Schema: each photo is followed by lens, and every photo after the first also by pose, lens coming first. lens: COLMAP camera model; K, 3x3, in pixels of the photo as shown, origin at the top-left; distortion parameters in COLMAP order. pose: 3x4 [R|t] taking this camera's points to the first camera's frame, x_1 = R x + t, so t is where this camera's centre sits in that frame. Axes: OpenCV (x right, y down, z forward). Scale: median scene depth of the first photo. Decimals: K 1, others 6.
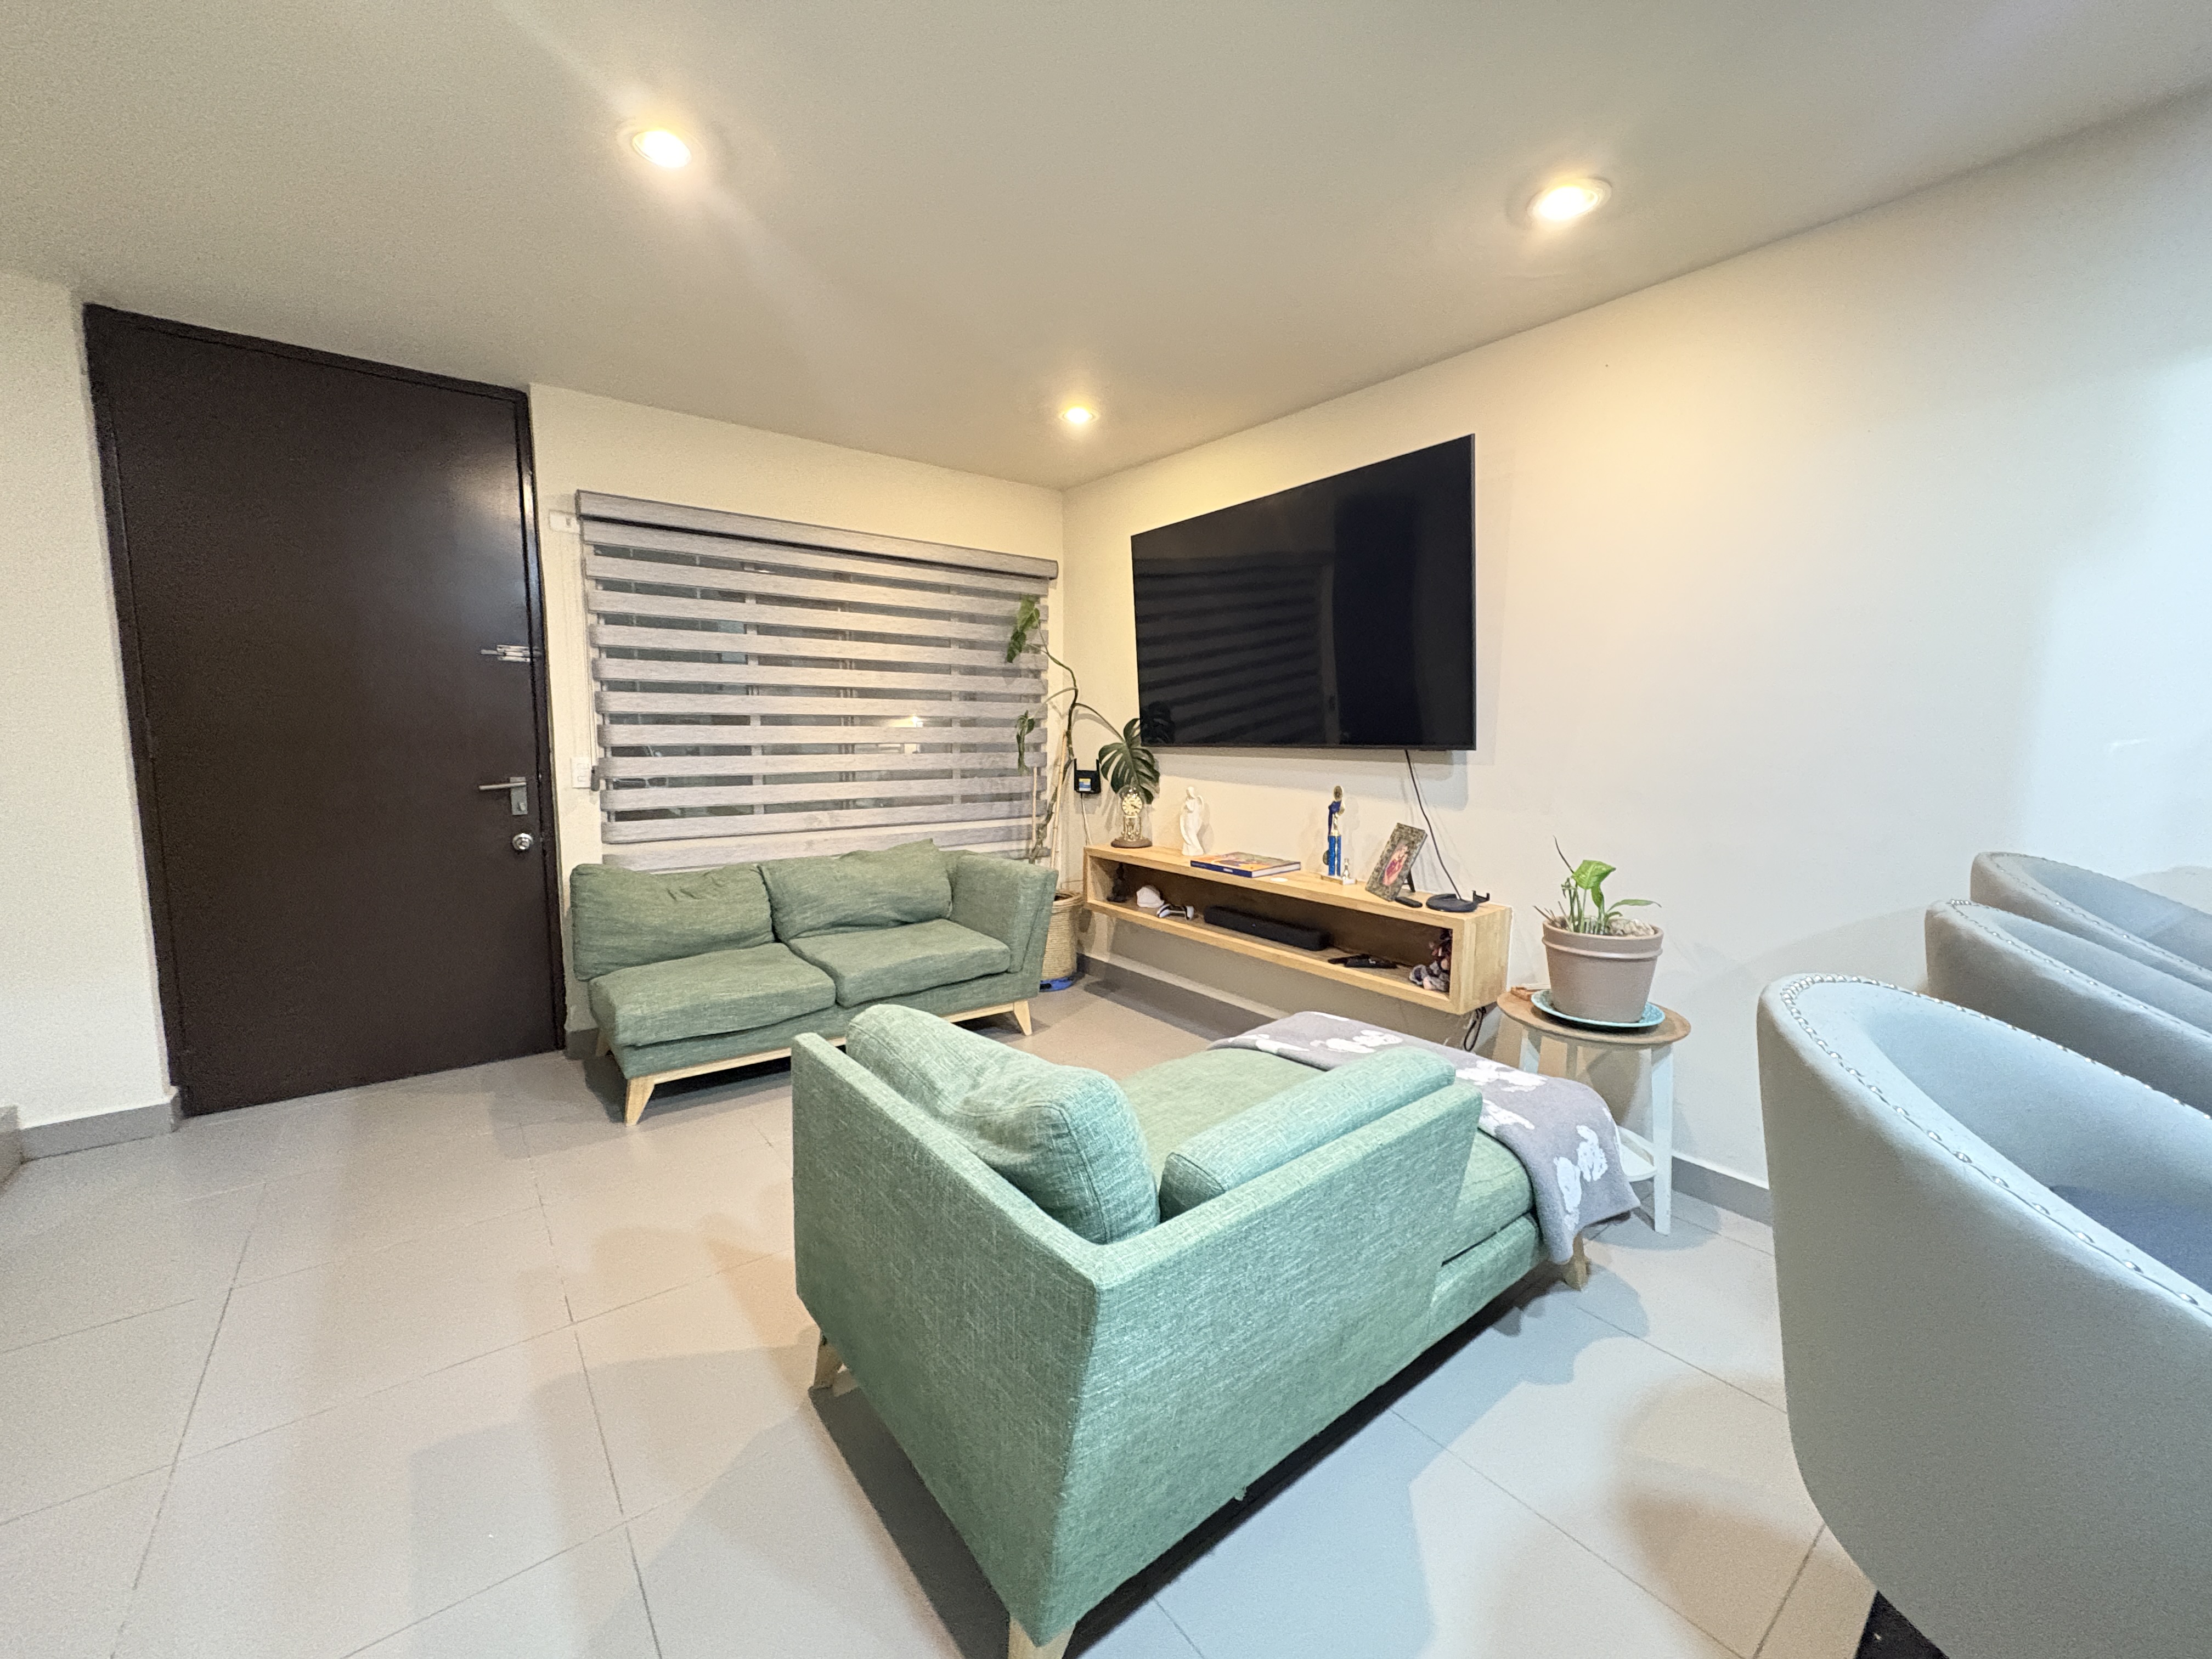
lens RADIAL K [[875.8, 0, 1106.0], [0, 875.8, 829.5], [0, 0, 1]] dist [0.000933, -0.000367]
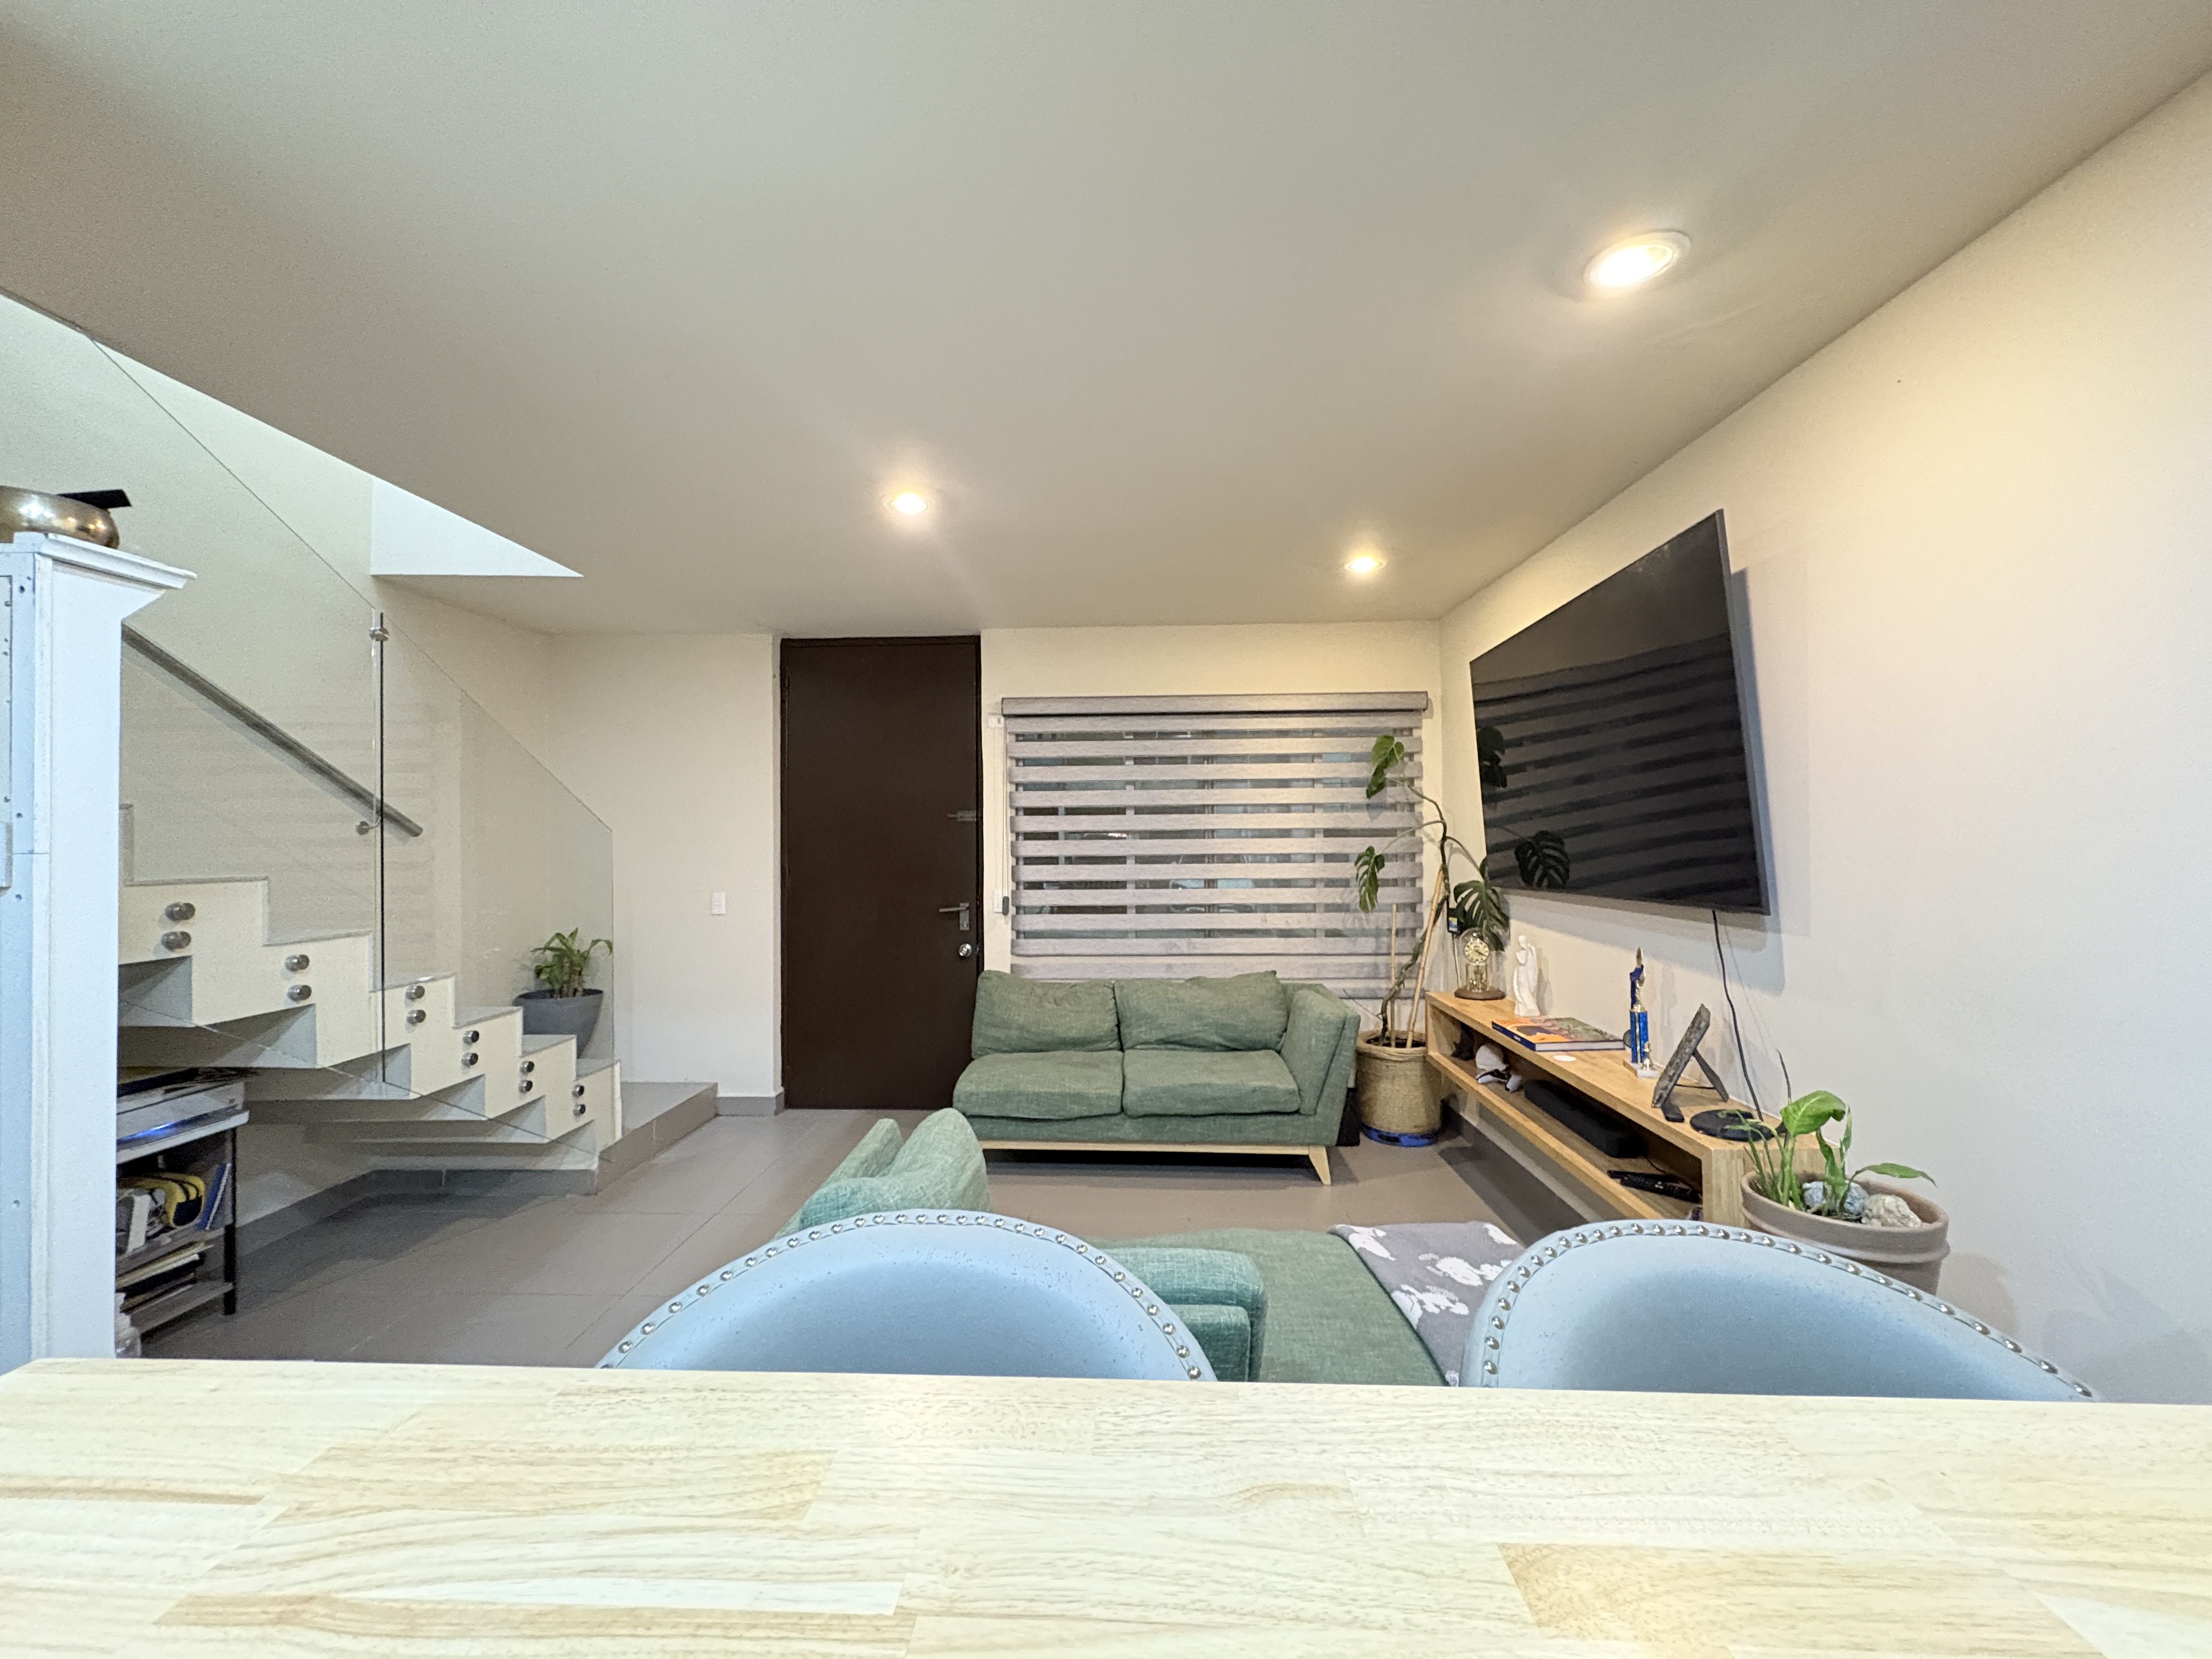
lens RADIAL K [[875.8, 0, 1106.0], [0, 875.8, 829.5], [0, 0, 1]] dist [0.000933, -0.000367]
pose [[0.763725, -0.021922, -0.645169, 0.353634], [-0.058920, 0.992884, -0.103484, -0.040029], [0.642847, 0.117047, 0.756999, 0.064209]]
